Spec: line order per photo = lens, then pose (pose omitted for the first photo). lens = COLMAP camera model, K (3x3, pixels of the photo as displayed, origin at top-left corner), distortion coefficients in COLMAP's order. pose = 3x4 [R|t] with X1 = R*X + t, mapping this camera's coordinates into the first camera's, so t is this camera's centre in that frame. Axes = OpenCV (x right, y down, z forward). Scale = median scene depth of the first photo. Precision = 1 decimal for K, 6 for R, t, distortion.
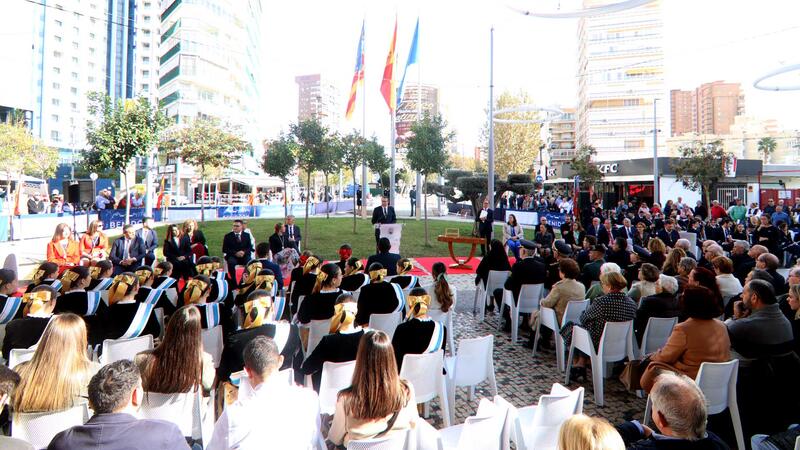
lens RADIAL K [[399.1, 0, 409.3], [0, 399.1, 194.0], [0, 0, 1]] dist [-0.015096, -0.005469]
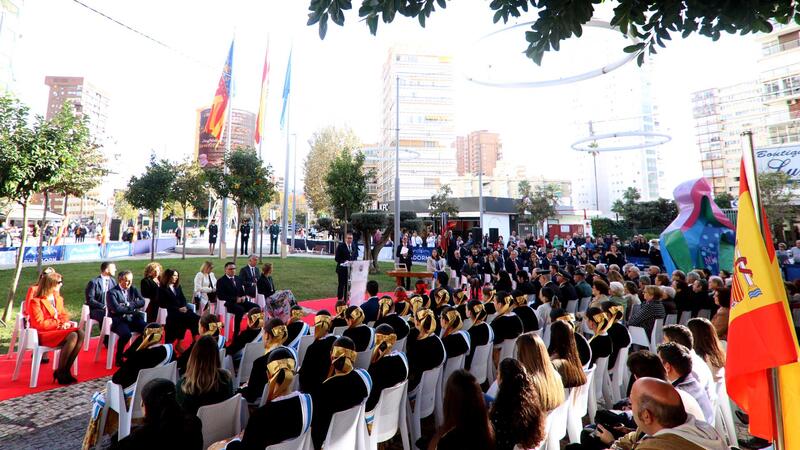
lens RADIAL K [[427.7, 0, 378.2], [0, 427.7, 172.0], [0, 0, 1]] dist [-0.009927, -0.009167]
pose [[0.911070, 0.052527, 0.408891, -0.181150], [0.000767, 0.991632, -0.129097, -0.003438], [-0.412250, 0.117930, 0.903406, -0.010672]]
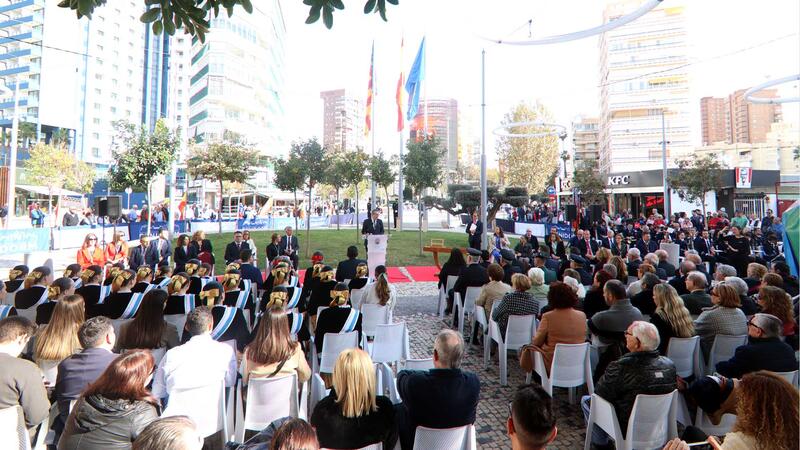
lens RADIAL K [[399.1, 0, 409.3], [0, 399.1, 193.4], [0, 0, 1]] dist [-0.015096, -0.005469]
pose [[0.998088, -0.005615, -0.061554, 0.042948], [0.003672, 0.999493, -0.031632, -0.001416], [0.061700, 0.031345, 0.997602, -0.036801]]
